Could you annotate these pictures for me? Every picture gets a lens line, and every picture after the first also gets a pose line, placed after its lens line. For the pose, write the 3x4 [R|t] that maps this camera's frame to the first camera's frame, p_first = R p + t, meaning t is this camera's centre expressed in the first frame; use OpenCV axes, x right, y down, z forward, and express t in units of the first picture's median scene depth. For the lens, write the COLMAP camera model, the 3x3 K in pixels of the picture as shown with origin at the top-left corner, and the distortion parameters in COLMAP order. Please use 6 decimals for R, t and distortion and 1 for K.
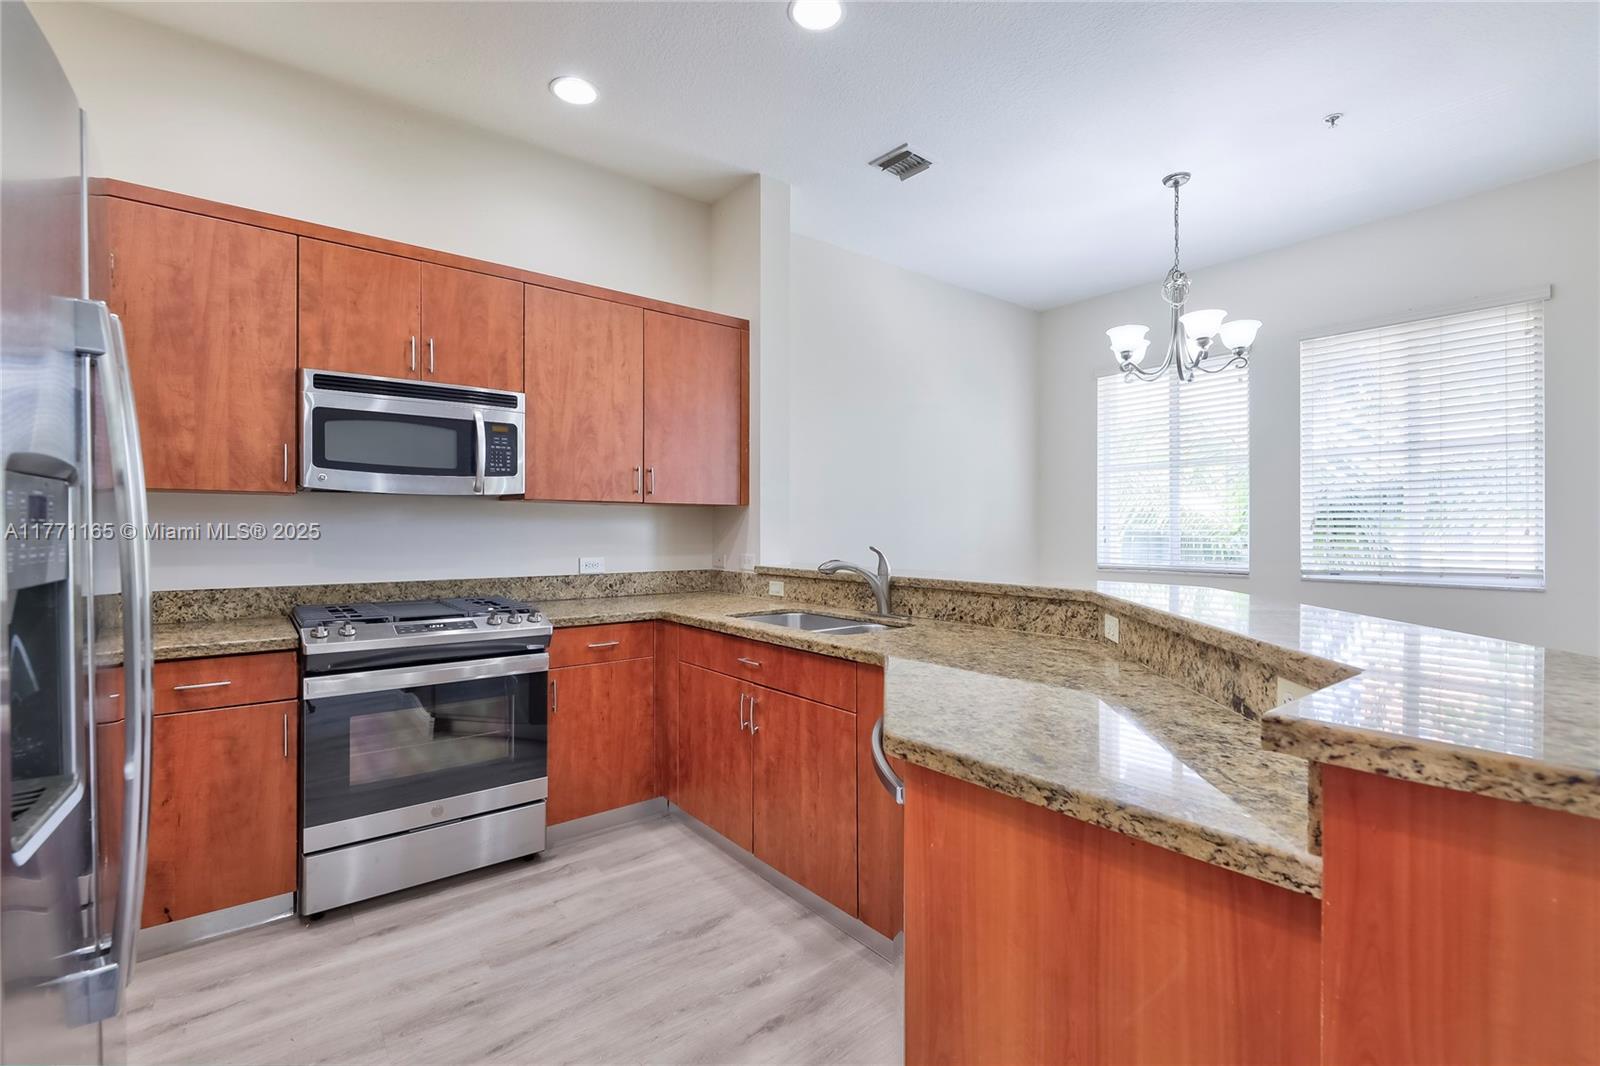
lens RADIAL K [[706.5, 0, 800.4], [0, 706.5, 531.4], [0, 0, 1]] dist [-0.001911, -0.000474]
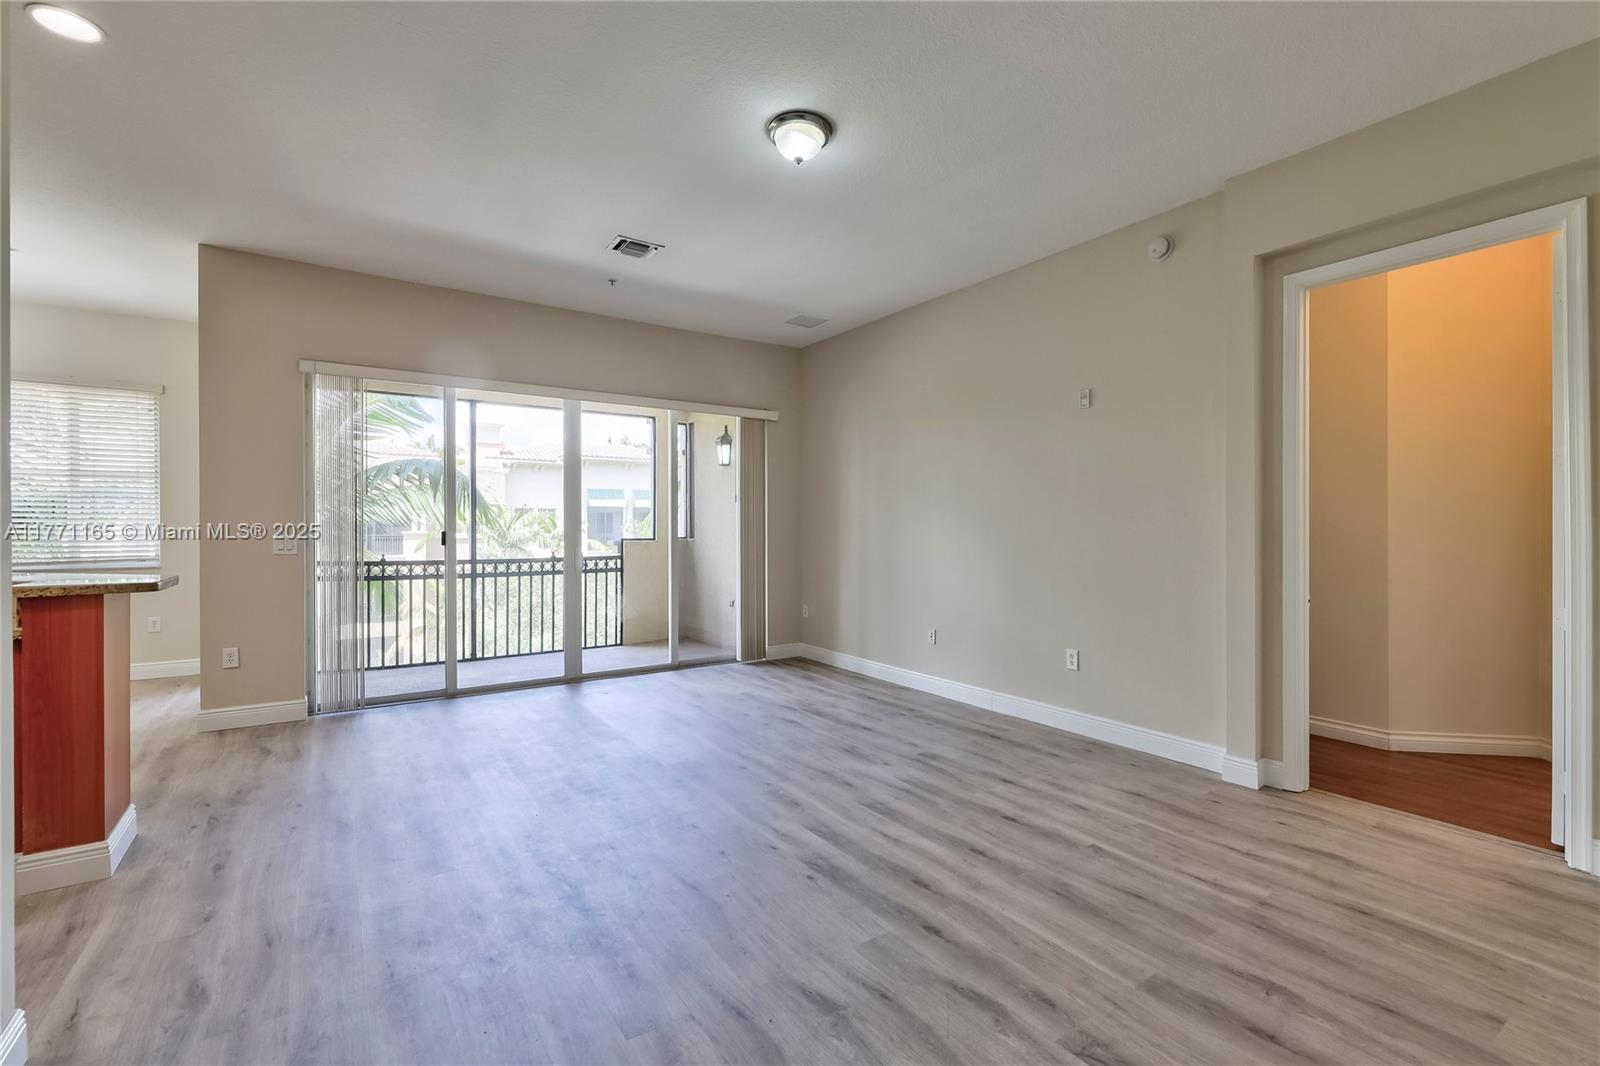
lens RADIAL K [[697.7, 0, 799.9], [0, 697.7, 527.4], [0, 0, 1]] dist [-0.001031, -0.000862]
pose [[0.065351, 0.001980, 0.997860, -0.642718], [0.003239, 0.999992, -0.002197, -0.002976], [-0.997857, 0.003375, 0.065344, -0.806718]]
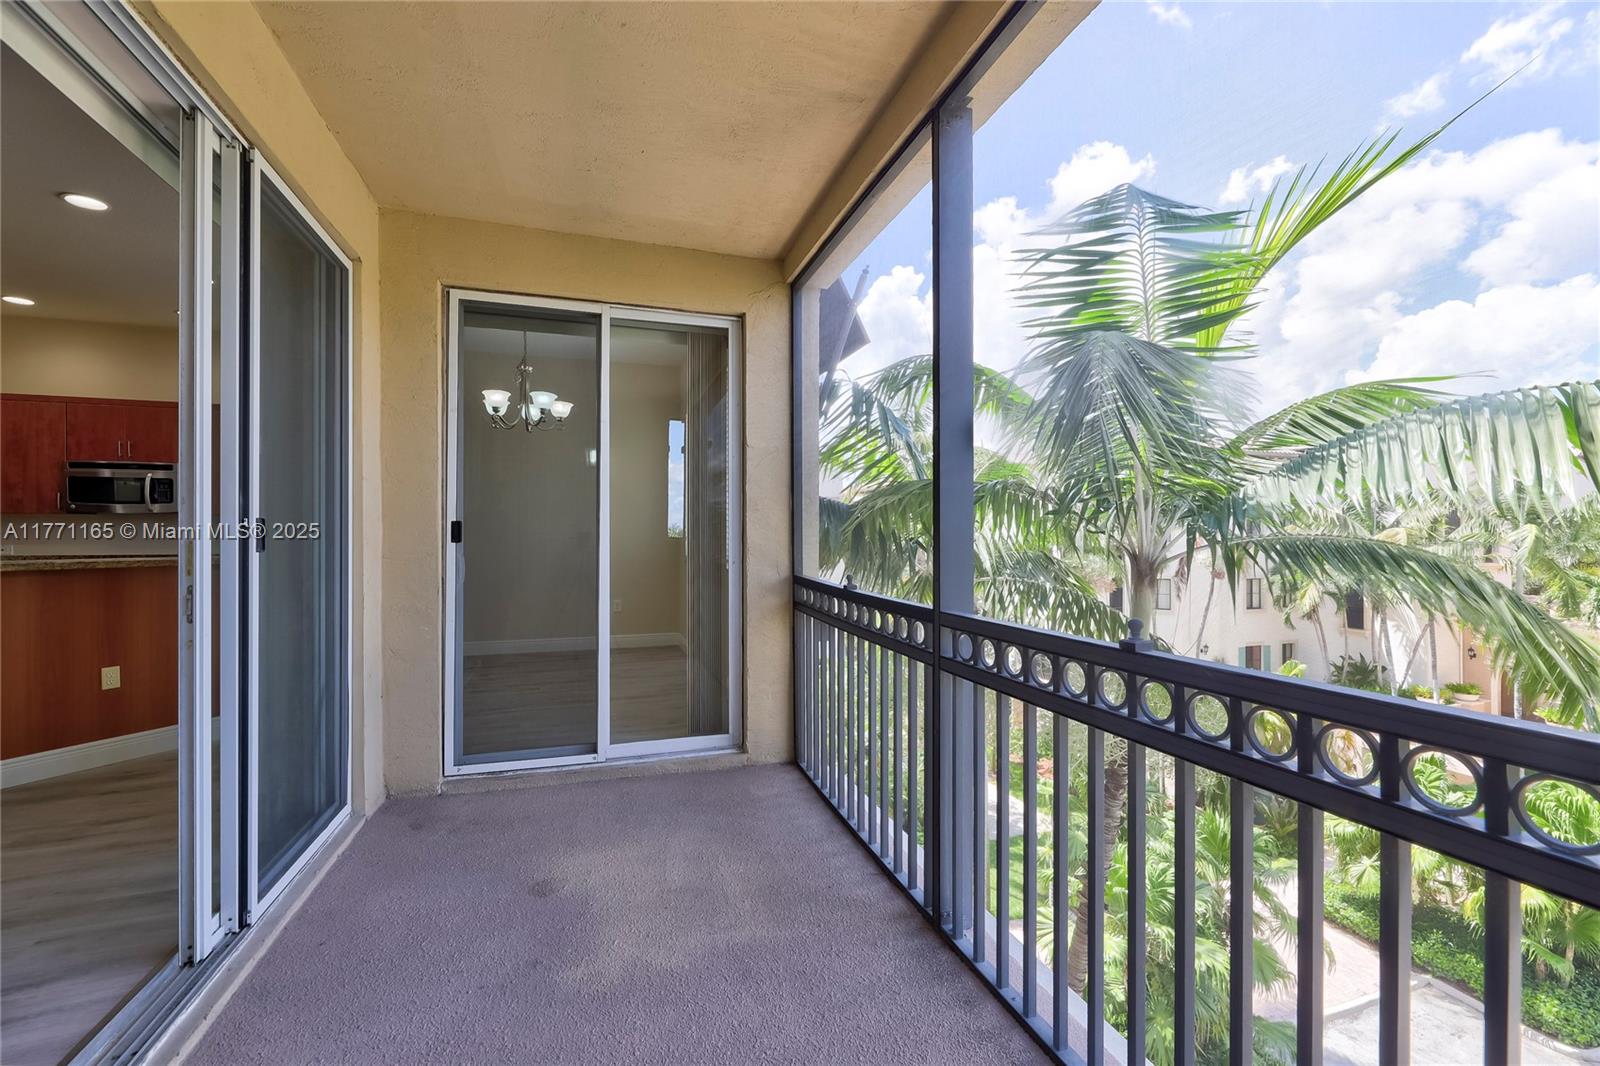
lens RADIAL K [[658.8, 0, 800.0], [0, 658.8, 533.0], [0, 0, 1]] dist [0.000082, 0.000012]
pose [[0.938599, -0.001130, -0.345009, 2.106202], [-0.000818, 0.999985, -0.005502, 0.019694], [0.345010, 0.005447, 0.938583, -0.192136]]
